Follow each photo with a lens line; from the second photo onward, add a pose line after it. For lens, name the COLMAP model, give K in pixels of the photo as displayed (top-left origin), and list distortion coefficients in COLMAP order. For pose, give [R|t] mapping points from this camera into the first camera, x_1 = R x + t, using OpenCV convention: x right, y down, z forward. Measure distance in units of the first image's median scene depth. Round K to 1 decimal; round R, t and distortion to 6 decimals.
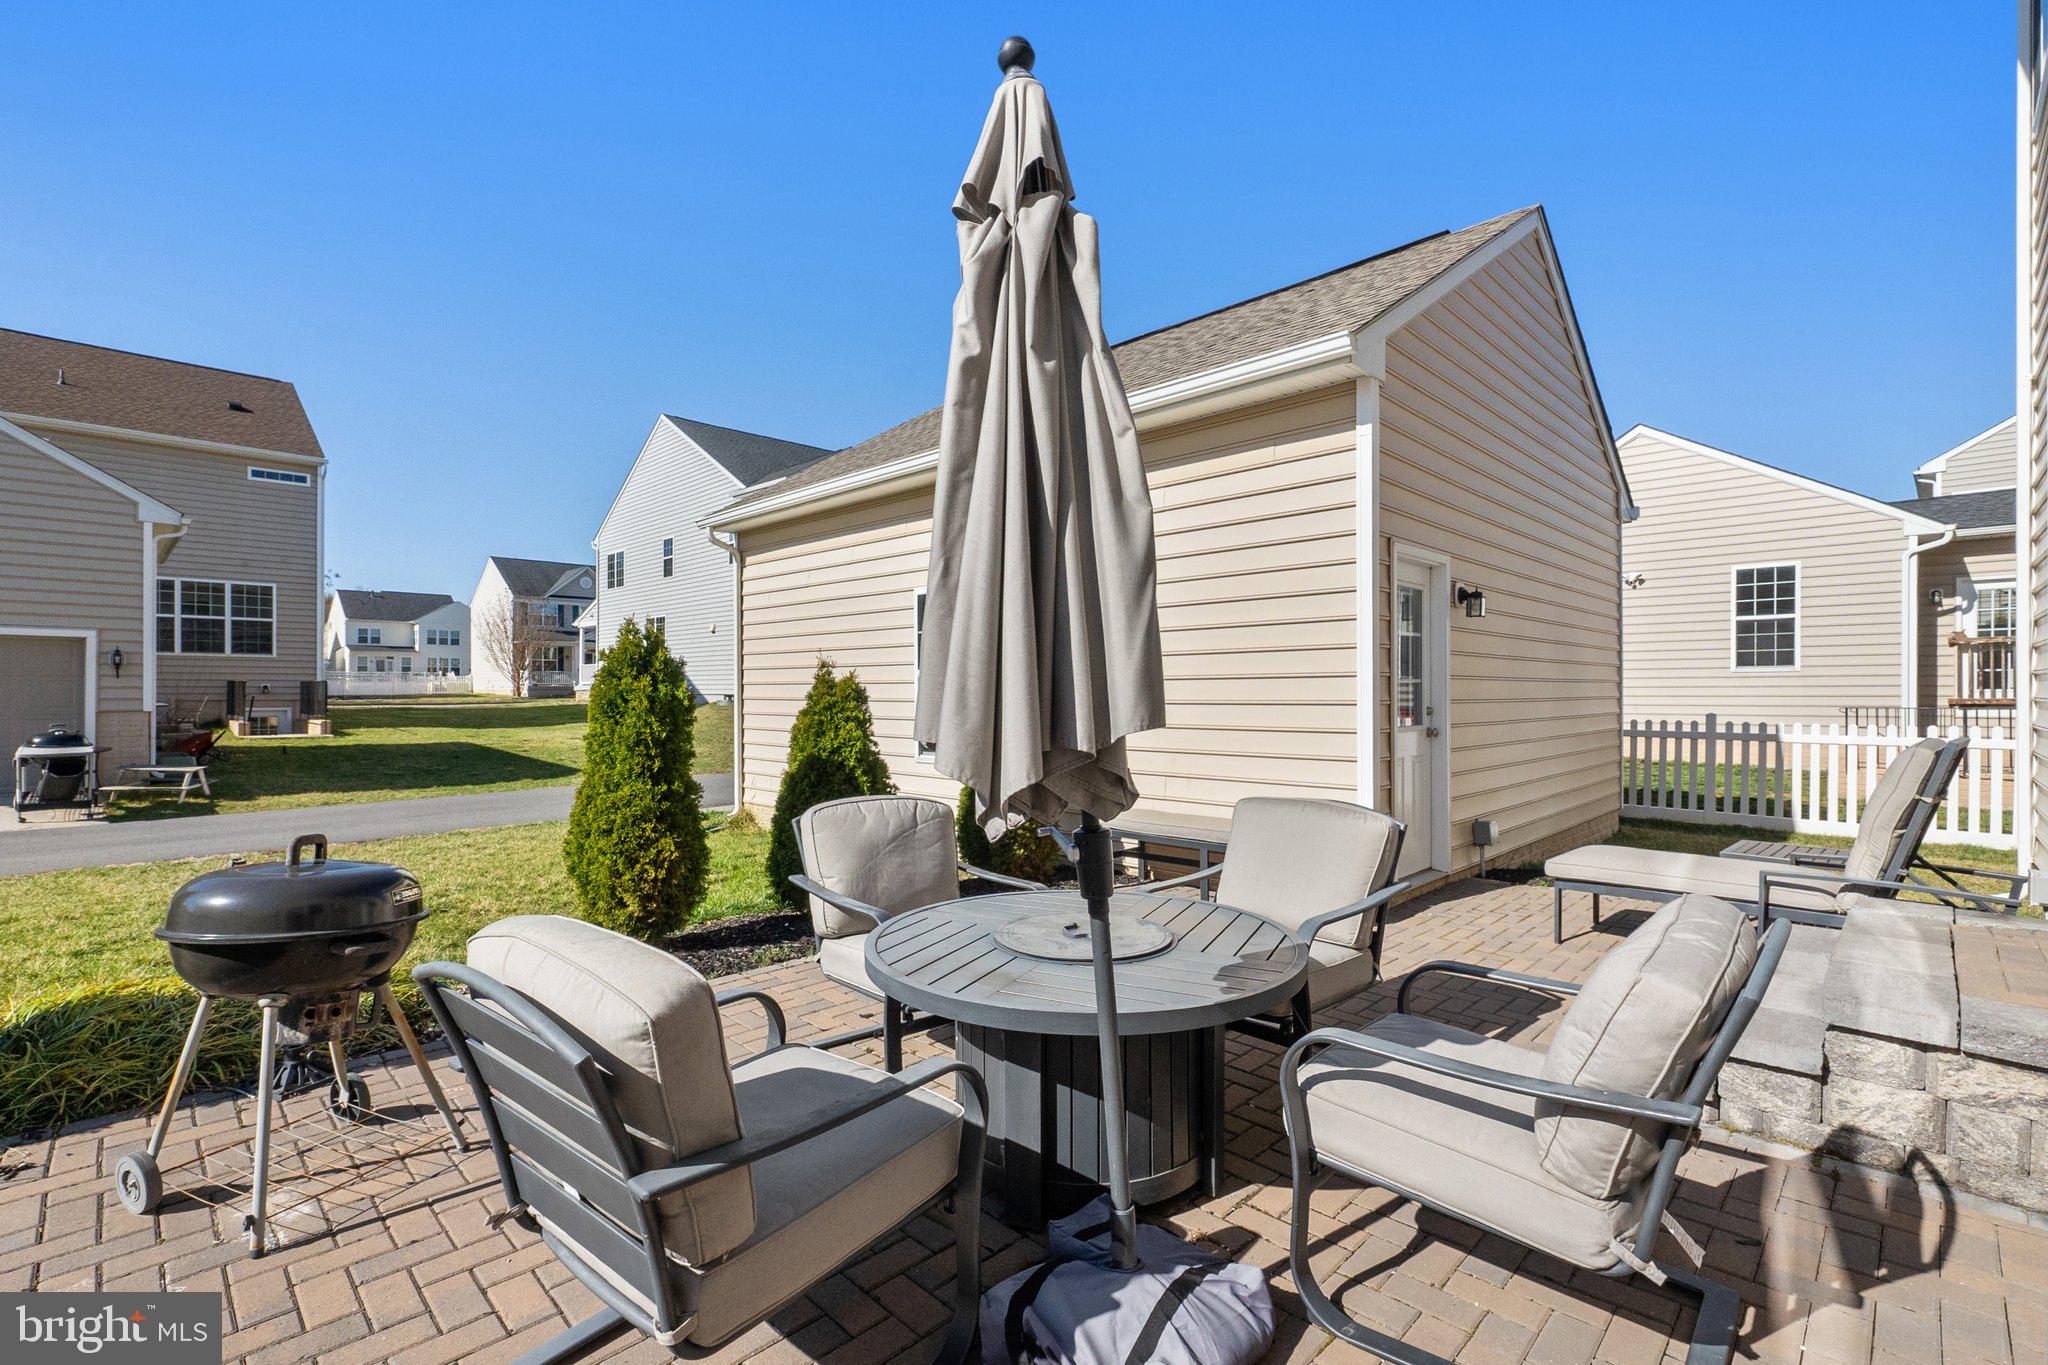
lens RADIAL K [[979.3, 0, 1019.5], [0, 979.3, 691.5], [0, 0, 1]] dist [-0.000925, -0.000778]
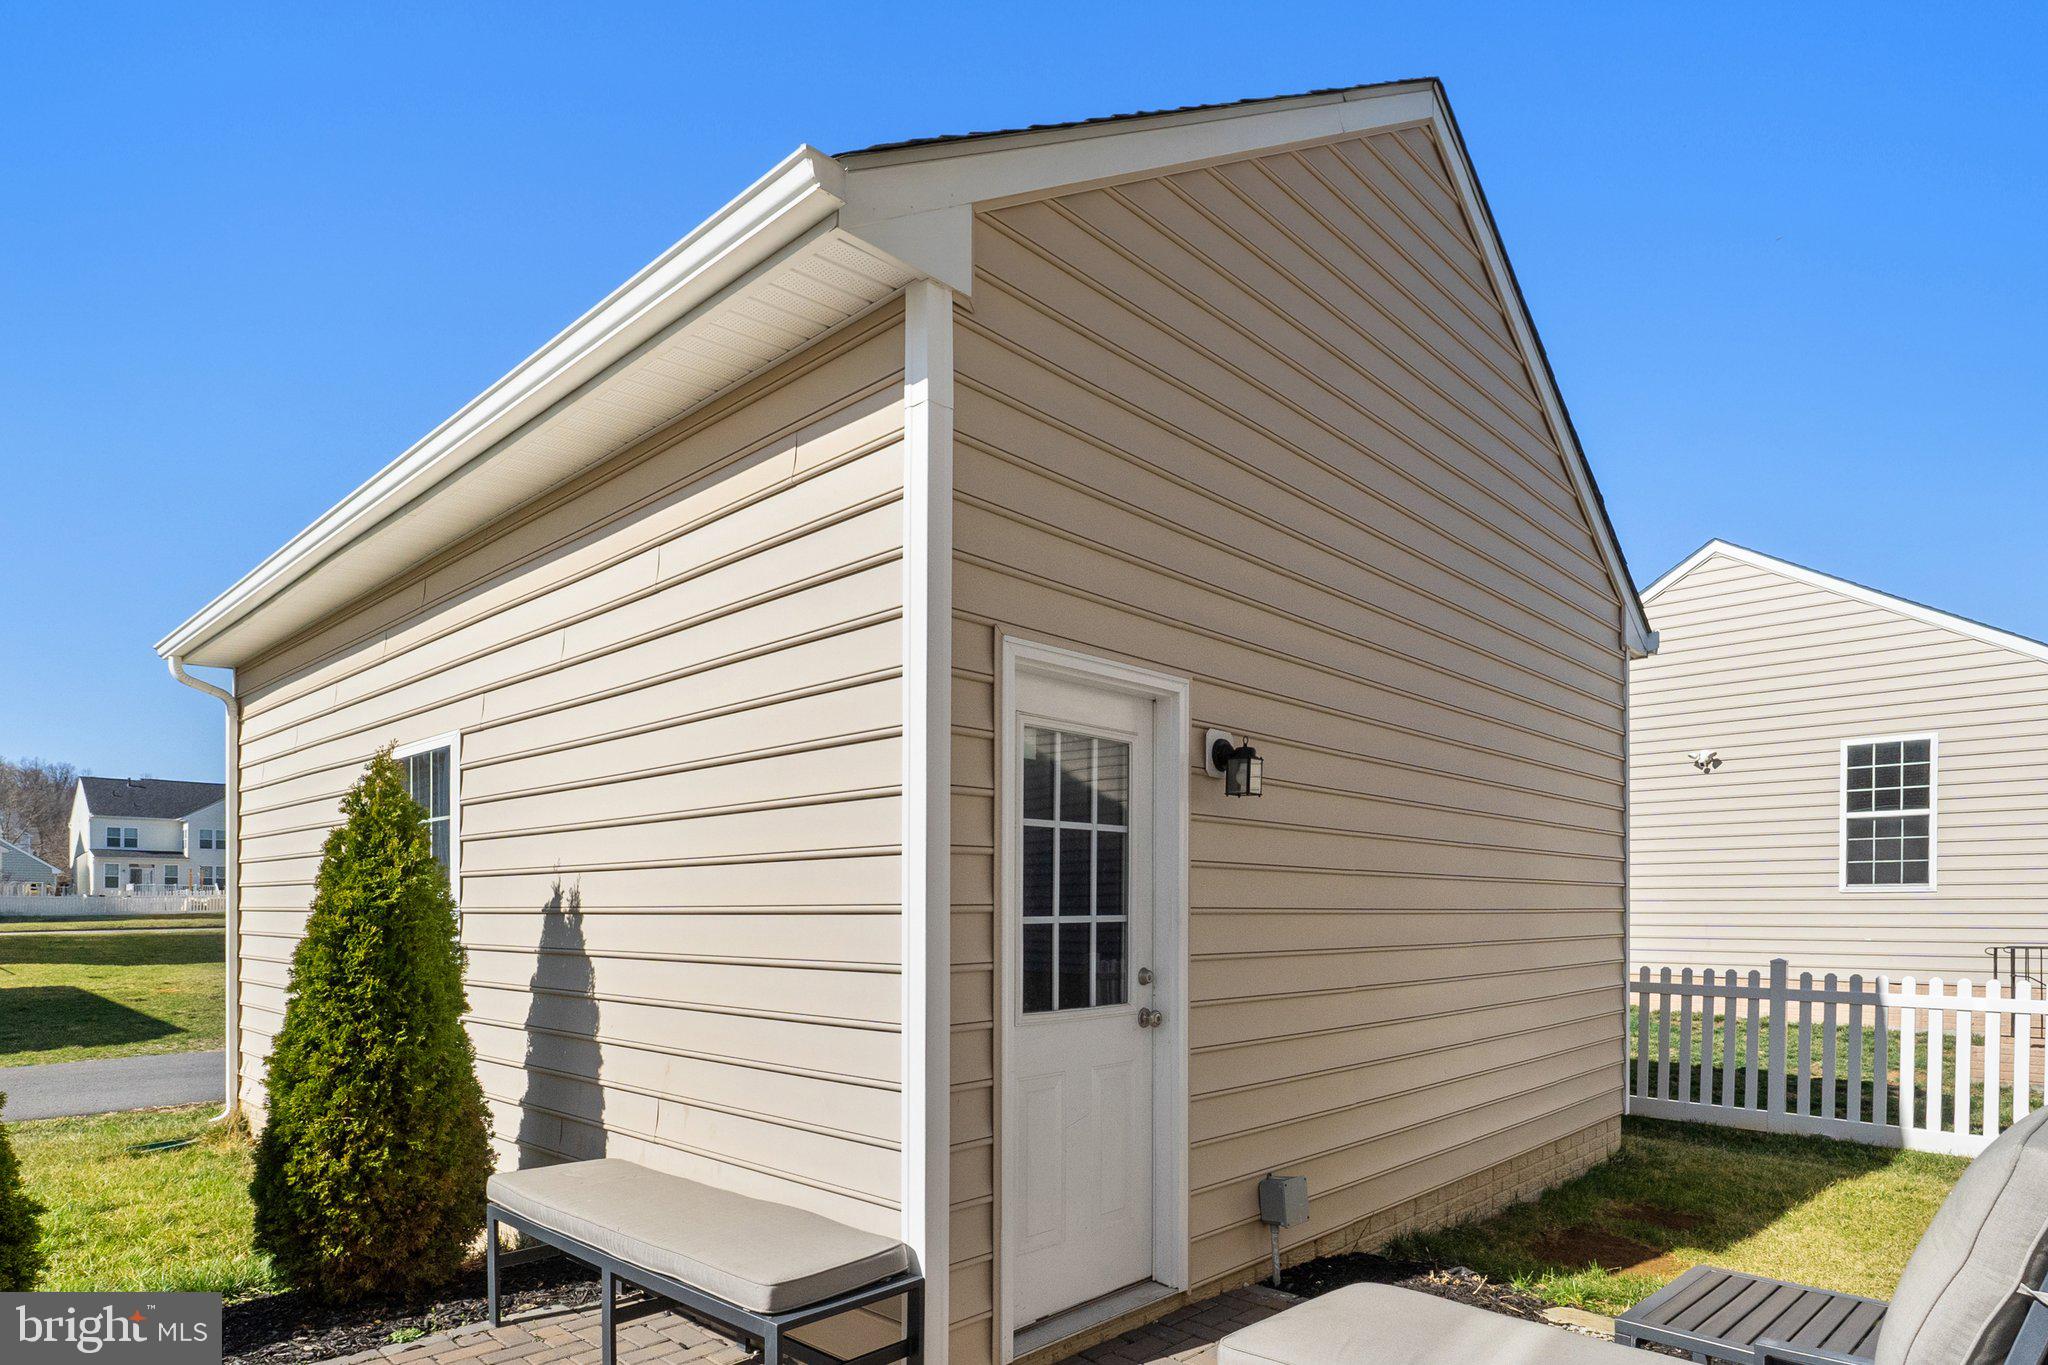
lens RADIAL K [[1167.0, 0, 1072.2], [0, 1167.0, 909.1], [0, 0, 1]] dist [0.003455, 0.002174]
pose [[0.999901, 0.002403, 0.013857, 0.234051], [-0.002418, 0.999997, 0.001050, -0.010348], [-0.013855, -0.001083, 0.999903, 0.241177]]
